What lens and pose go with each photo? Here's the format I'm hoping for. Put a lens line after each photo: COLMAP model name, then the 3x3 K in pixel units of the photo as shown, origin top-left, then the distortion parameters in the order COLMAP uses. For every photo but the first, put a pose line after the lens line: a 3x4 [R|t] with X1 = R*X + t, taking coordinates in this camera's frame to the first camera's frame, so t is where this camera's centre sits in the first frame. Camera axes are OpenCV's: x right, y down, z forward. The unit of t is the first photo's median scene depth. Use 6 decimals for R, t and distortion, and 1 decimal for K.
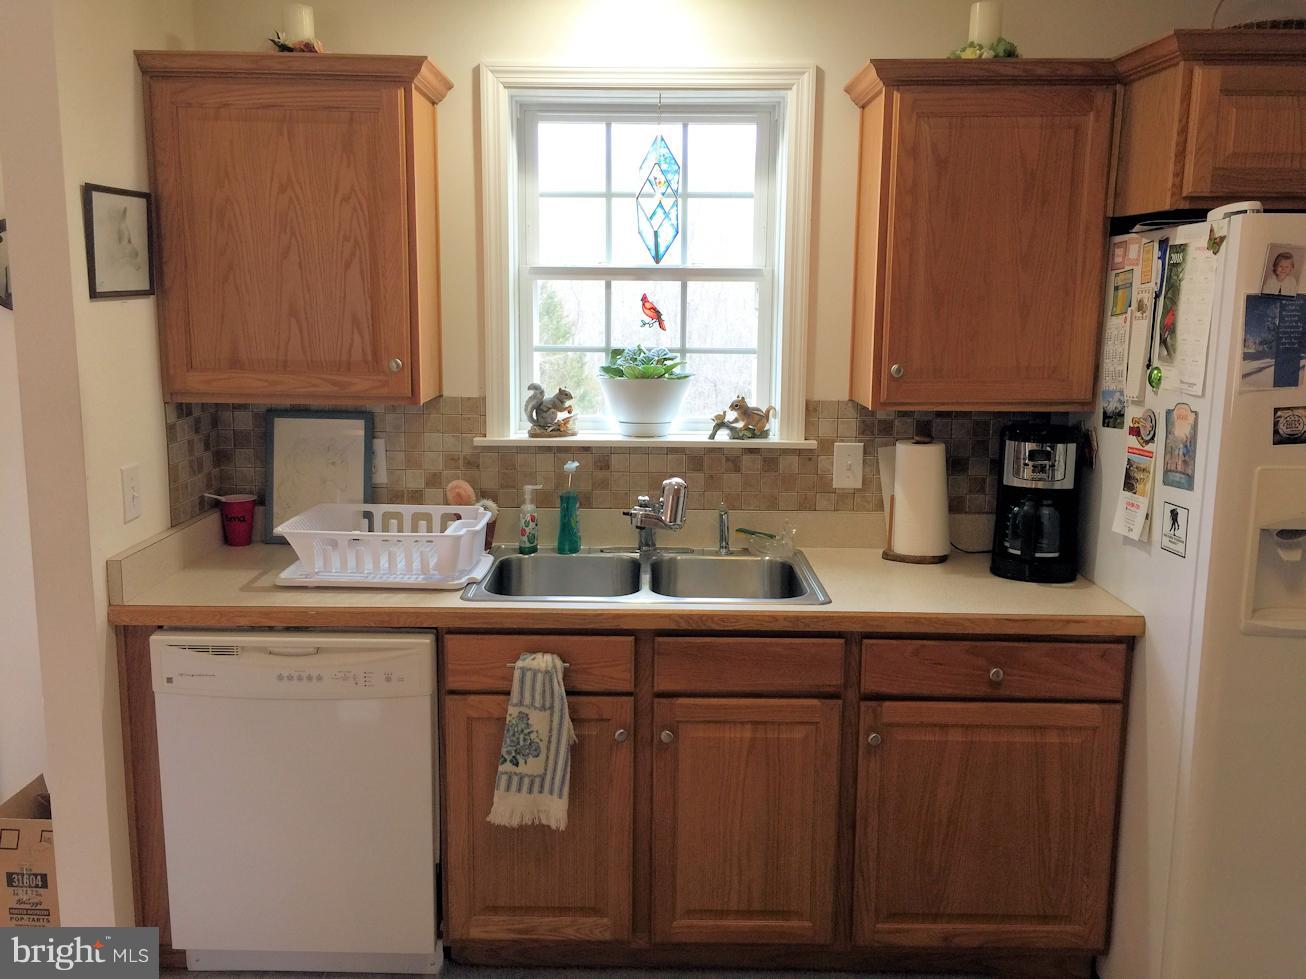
lens RADIAL K [[1114.9, 0, 637.4], [0, 1114.9, 479.0], [0, 0, 1]] dist [0.088776, -0.113968]
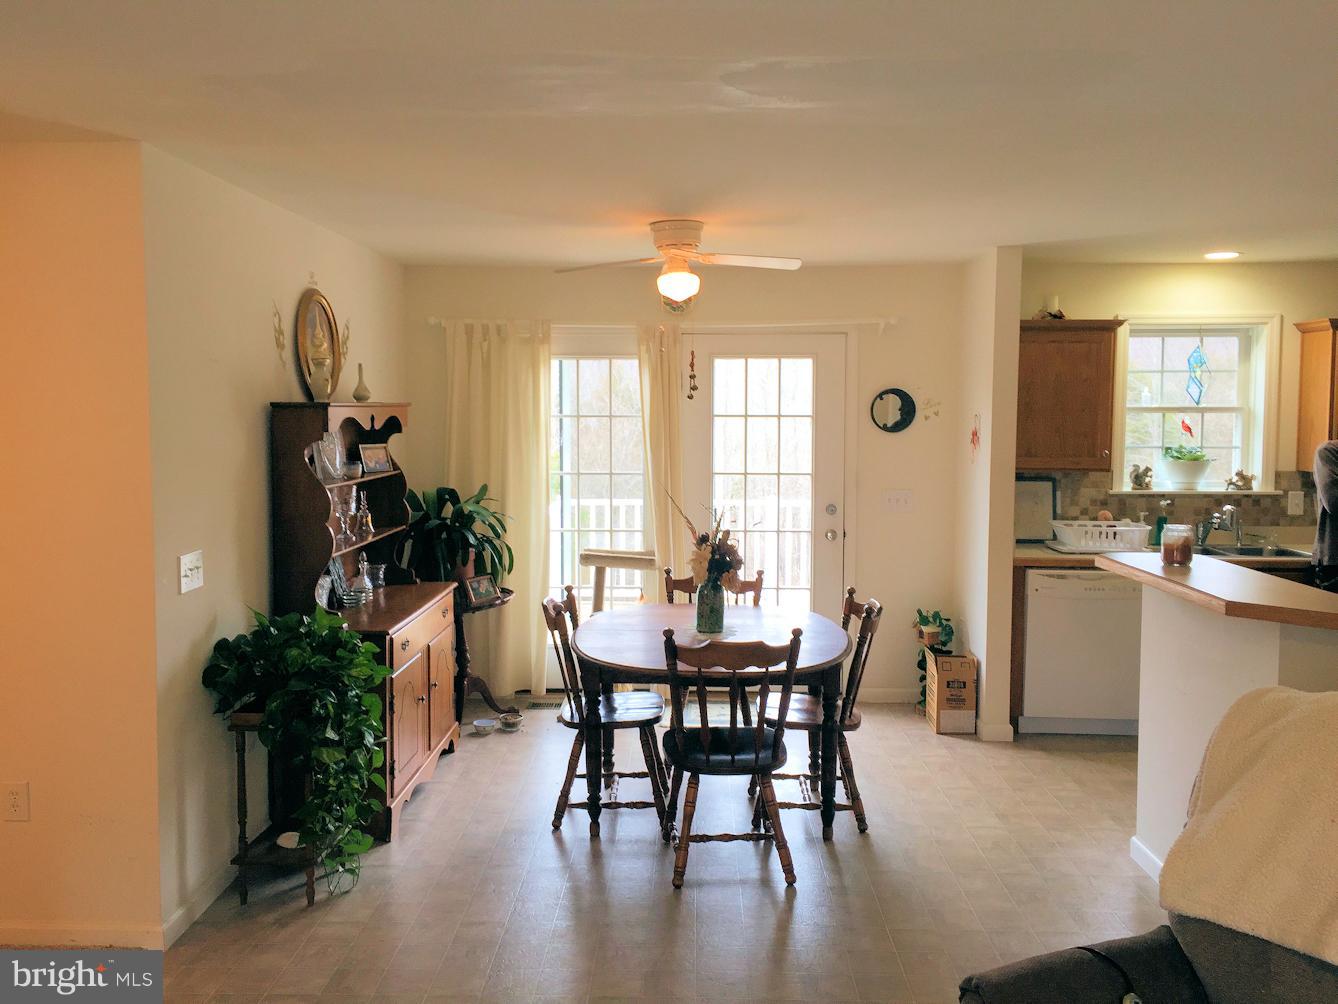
lens RADIAL K [[1142.3, 0, 653.0], [0, 1142.3, 491.2], [0, 0, 1]] dist [0.088776, -0.113968]
pose [[0.999792, -0.004950, -0.019786, -1.062128], [0.003165, 0.996003, -0.089261, 0.171087], [0.020149, 0.089180, 0.995812, -1.268614]]
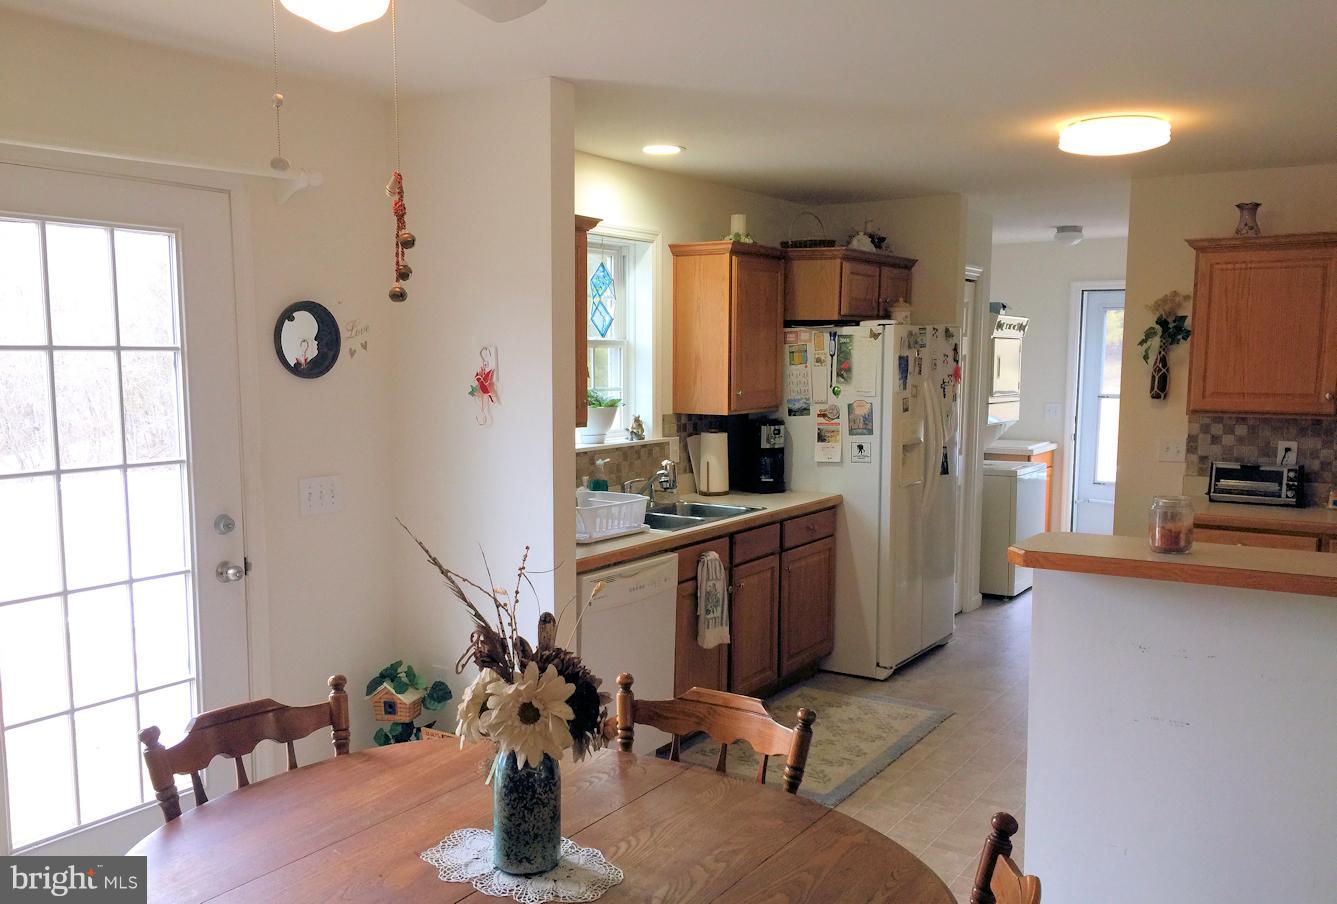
lens RADIAL K [[1152.8, 0, 668.8], [0, 1152.8, 486.8], [0, 0, 1]] dist [0.050972, -0.002439]
pose [[0.533642, -0.105894, 0.839054, -1.565732], [0.137678, 0.989773, 0.037352, -0.027457], [-0.834428, 0.095586, 0.542764, 0.015319]]
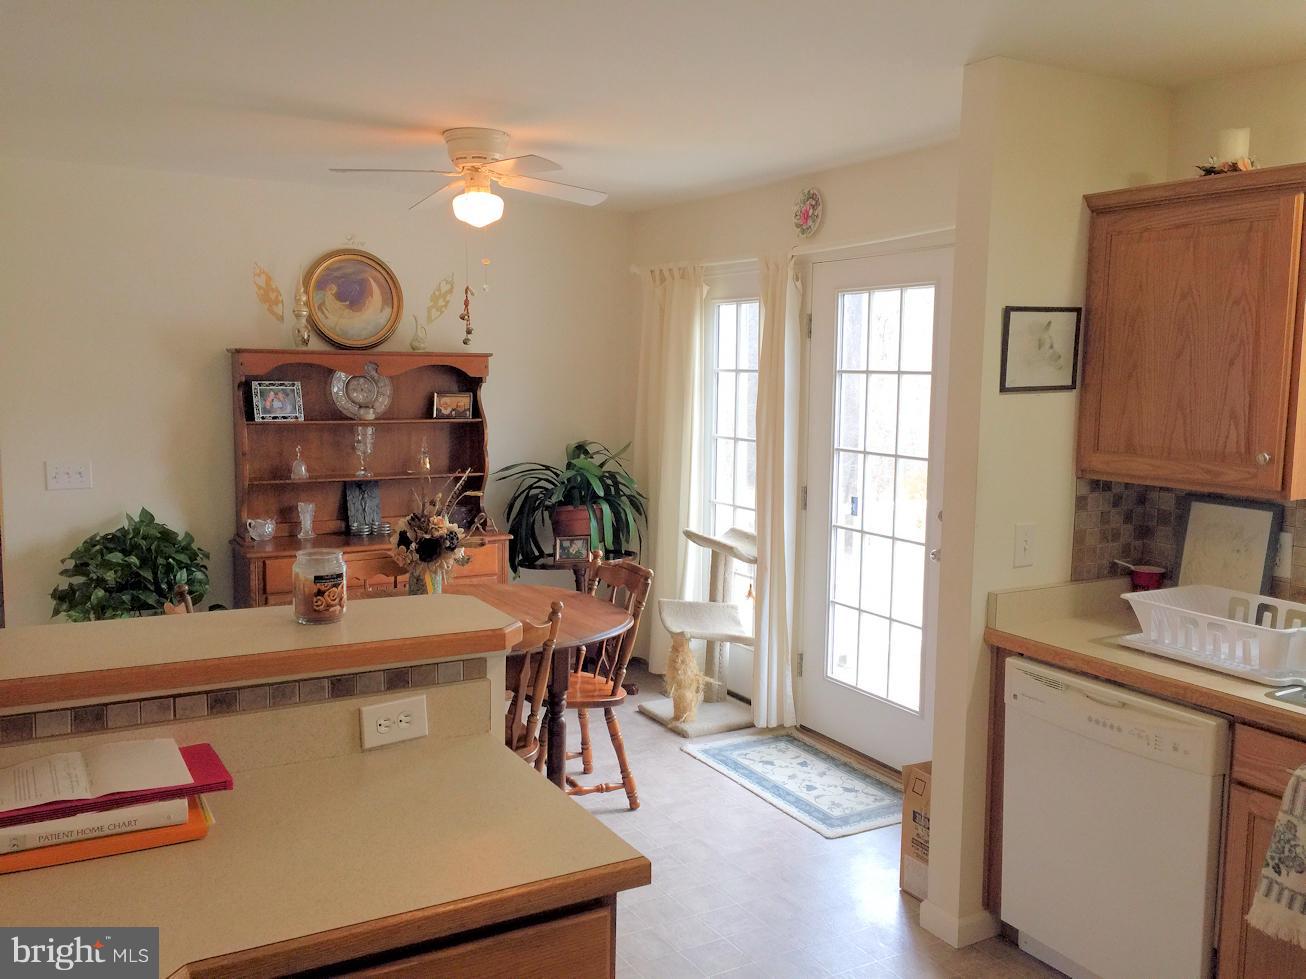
lens RADIAL K [[1114.9, 0, 637.4], [0, 1114.9, 479.0], [0, 0, 1]] dist [0.088776, -0.113968]
pose [[0.500906, 0.085764, -0.861242, 0.393210], [-0.149300, 0.988724, 0.011625, -0.010091], [0.852527, 0.122760, 0.508063, -0.011637]]
